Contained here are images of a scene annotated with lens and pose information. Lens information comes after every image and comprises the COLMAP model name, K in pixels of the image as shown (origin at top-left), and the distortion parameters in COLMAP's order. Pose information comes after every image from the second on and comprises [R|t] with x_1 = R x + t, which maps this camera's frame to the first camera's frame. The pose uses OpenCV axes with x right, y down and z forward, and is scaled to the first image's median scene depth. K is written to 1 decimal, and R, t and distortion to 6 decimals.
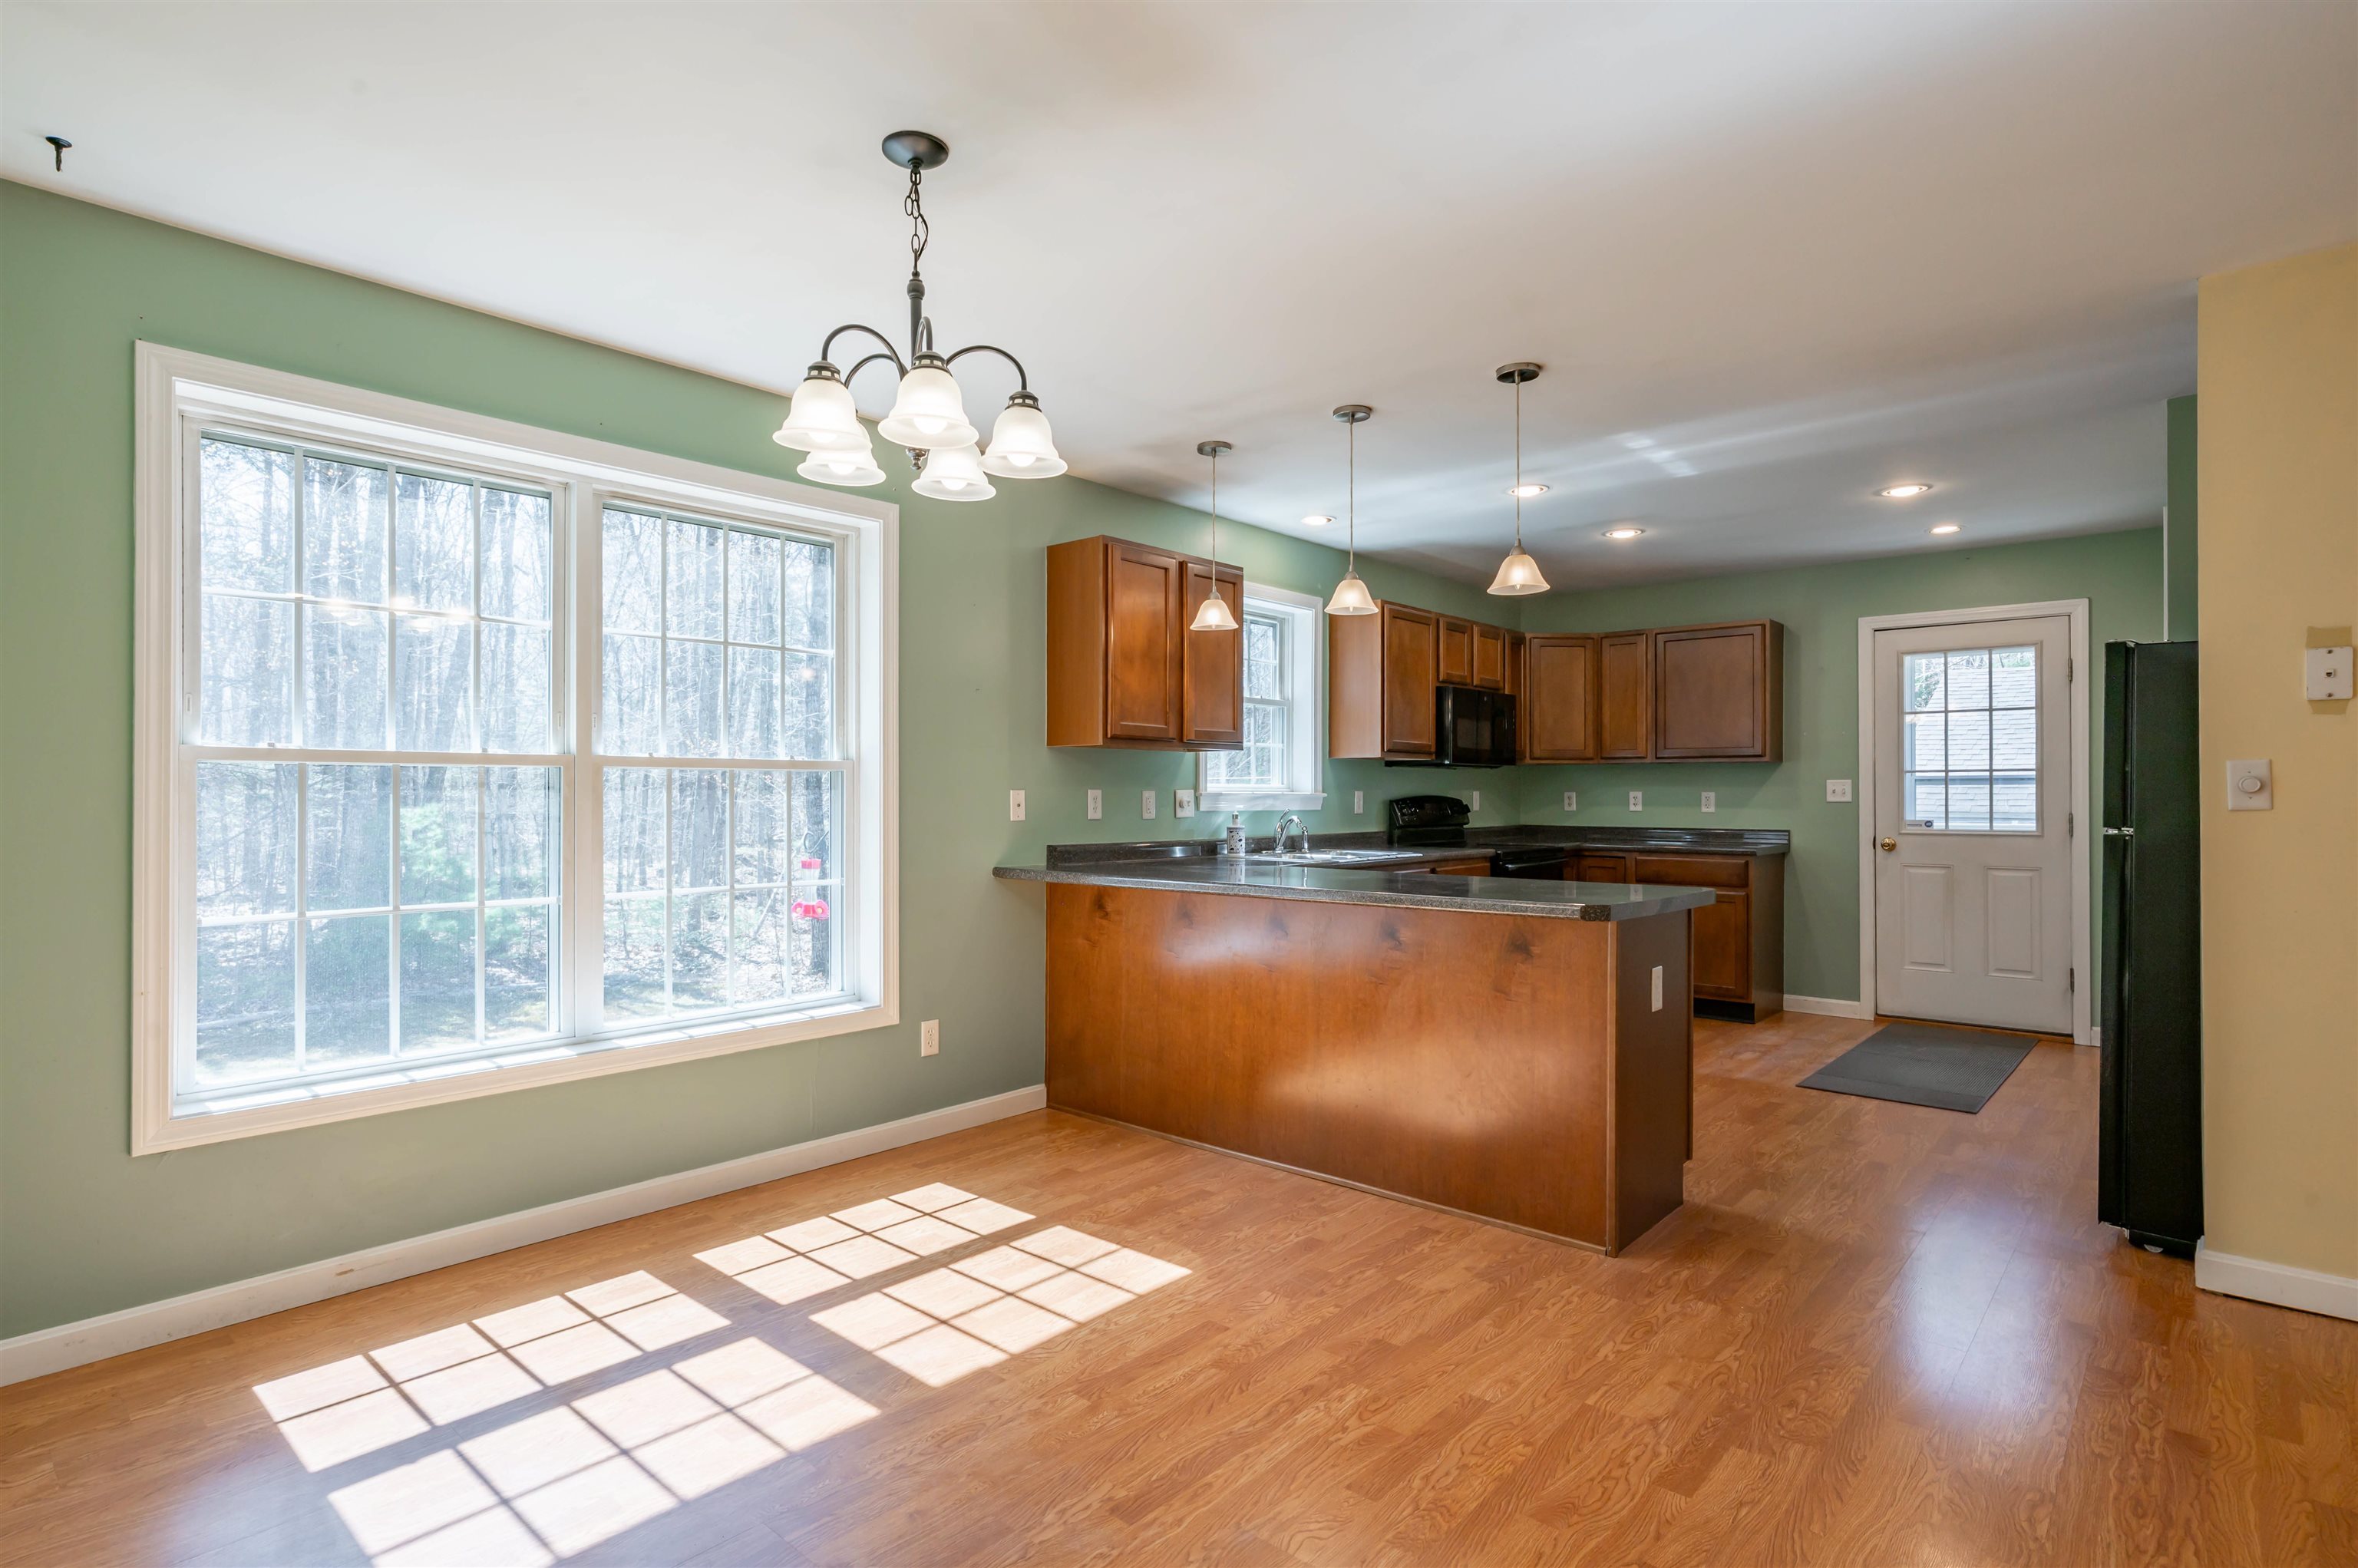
lens RADIAL K [[1175.0, 0, 1119.0], [0, 1175.0, 766.9], [0, 0, 1]] dist [-0.002863, -0.000188]
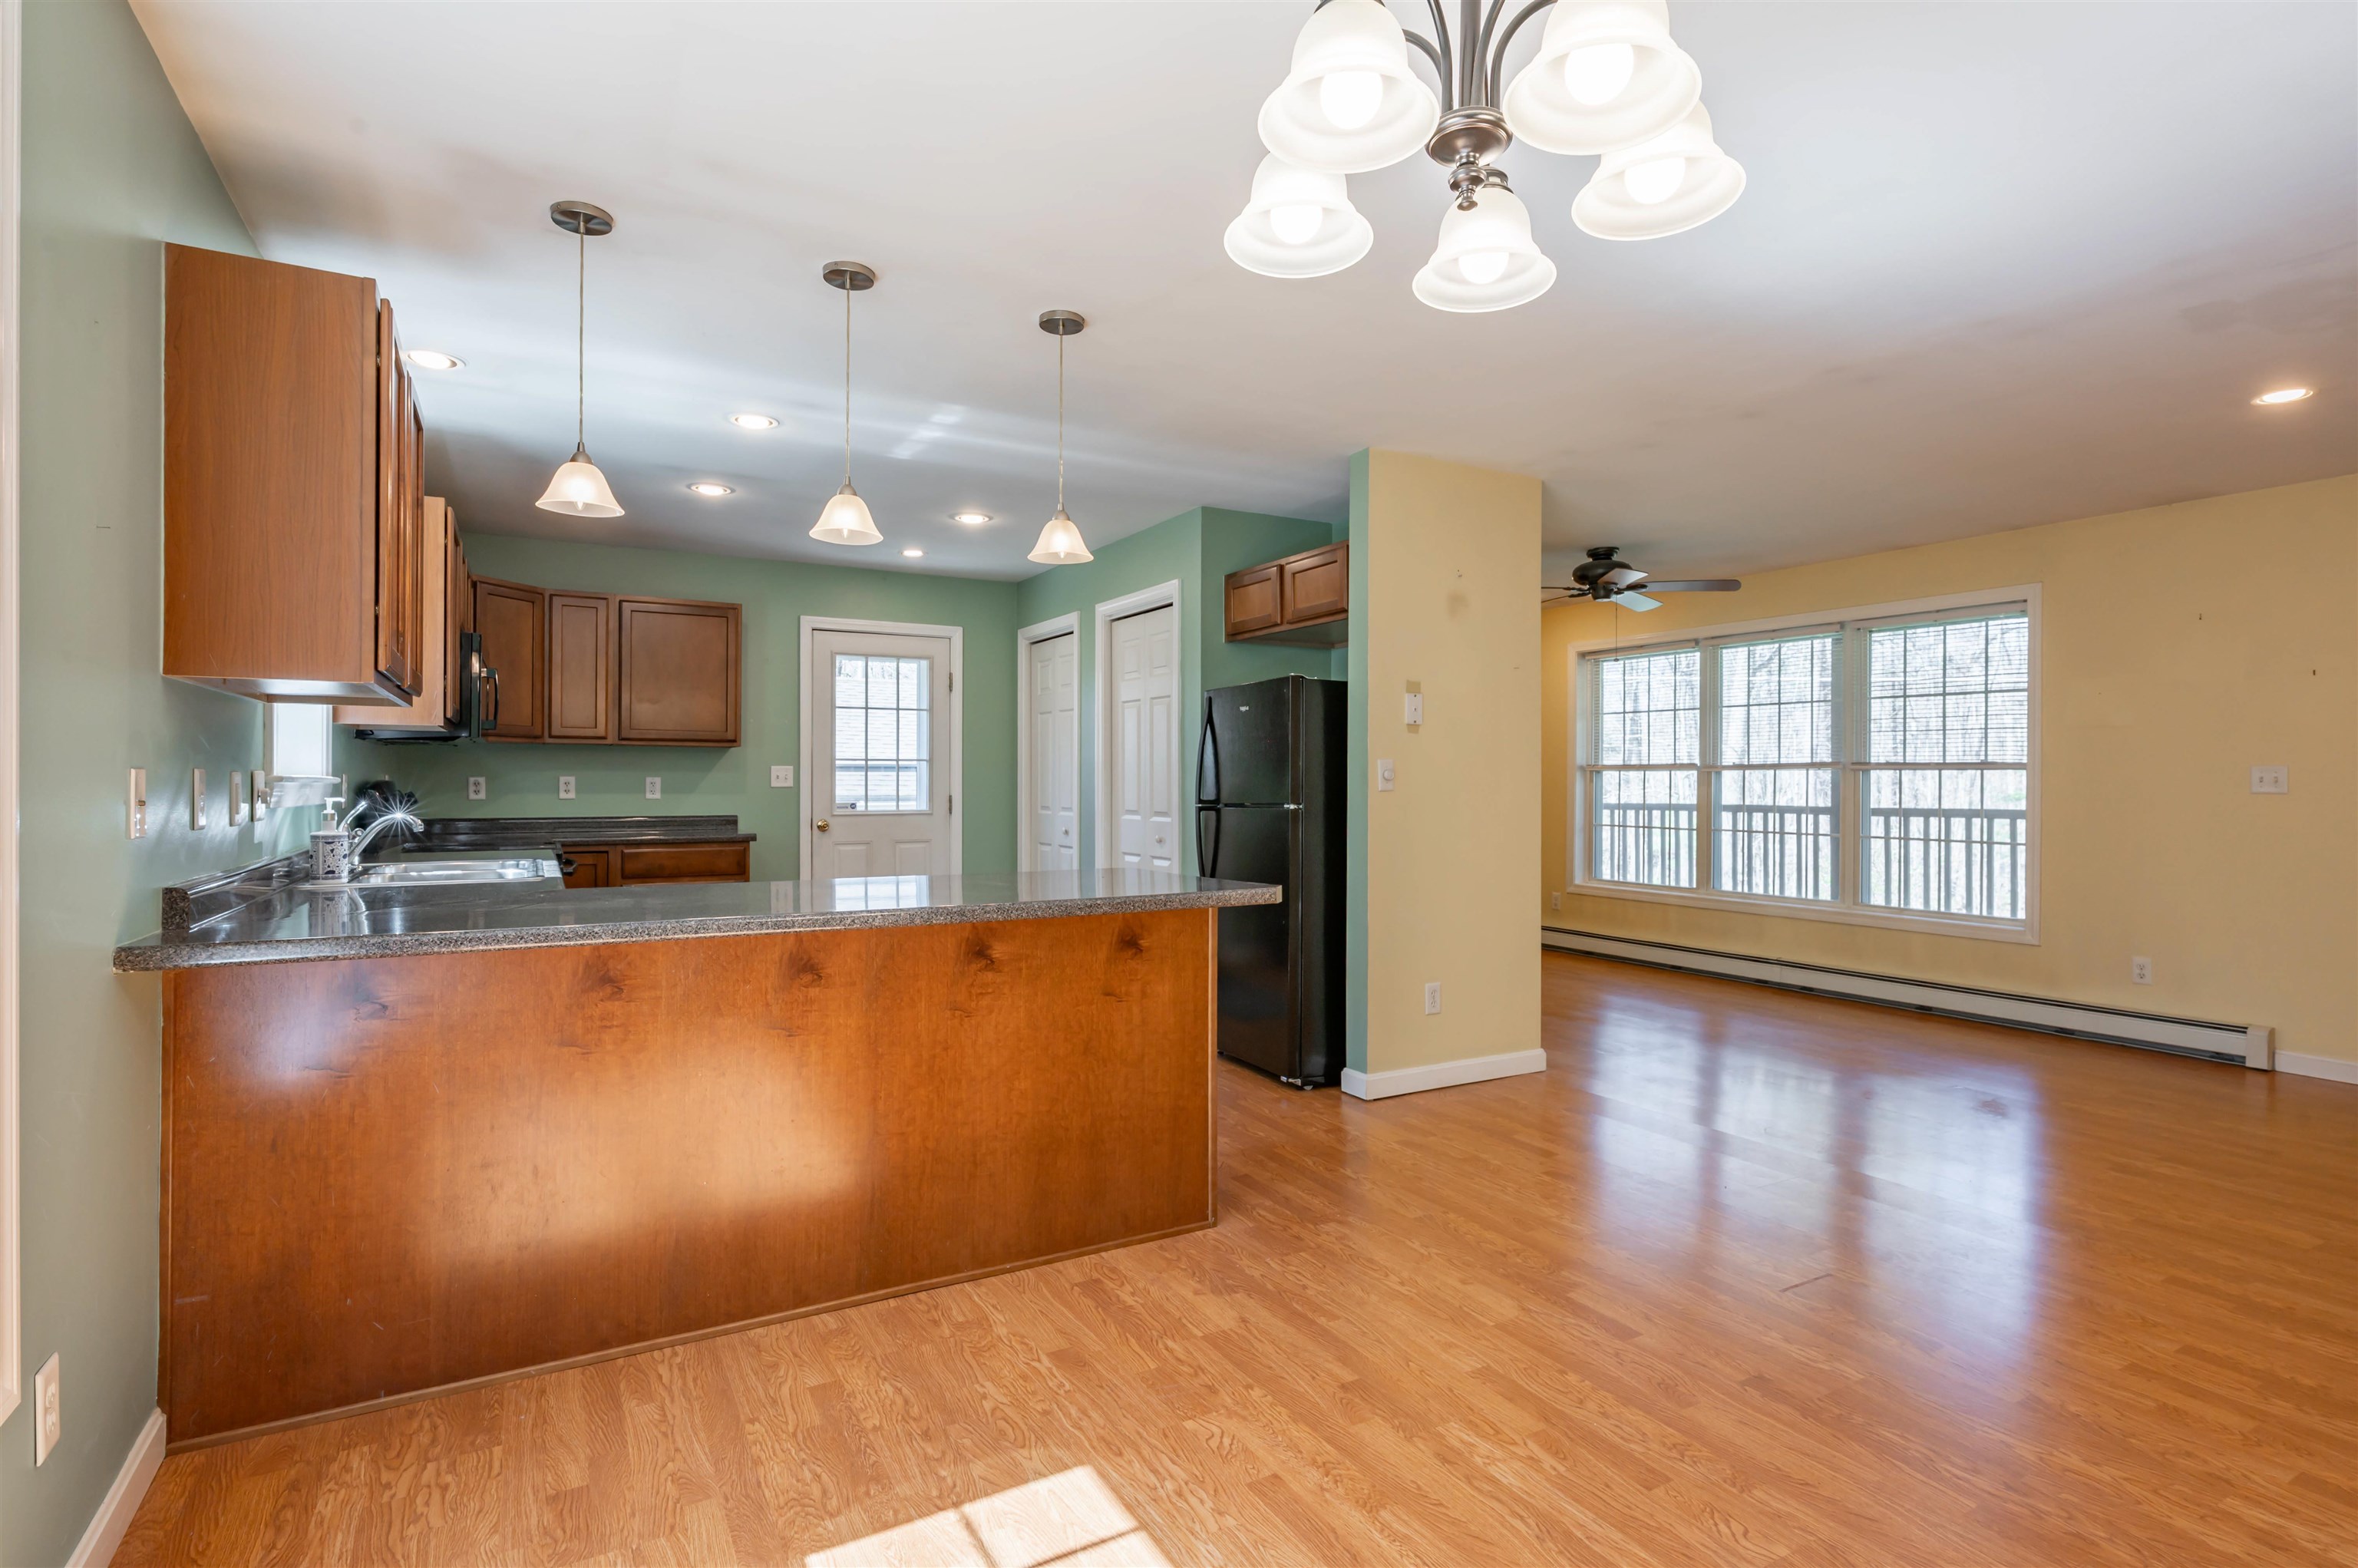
lens RADIAL K [[1175.0, 0, 1119.0], [0, 1175.0, 766.9], [0, 0, 1]] dist [-0.002863, -0.000188]
pose [[0.300763, 0.010587, 0.953640, -0.468755], [-0.023691, 0.999713, -0.003626, 0.013101], [-0.953405, -0.021502, 0.300928, 0.607176]]
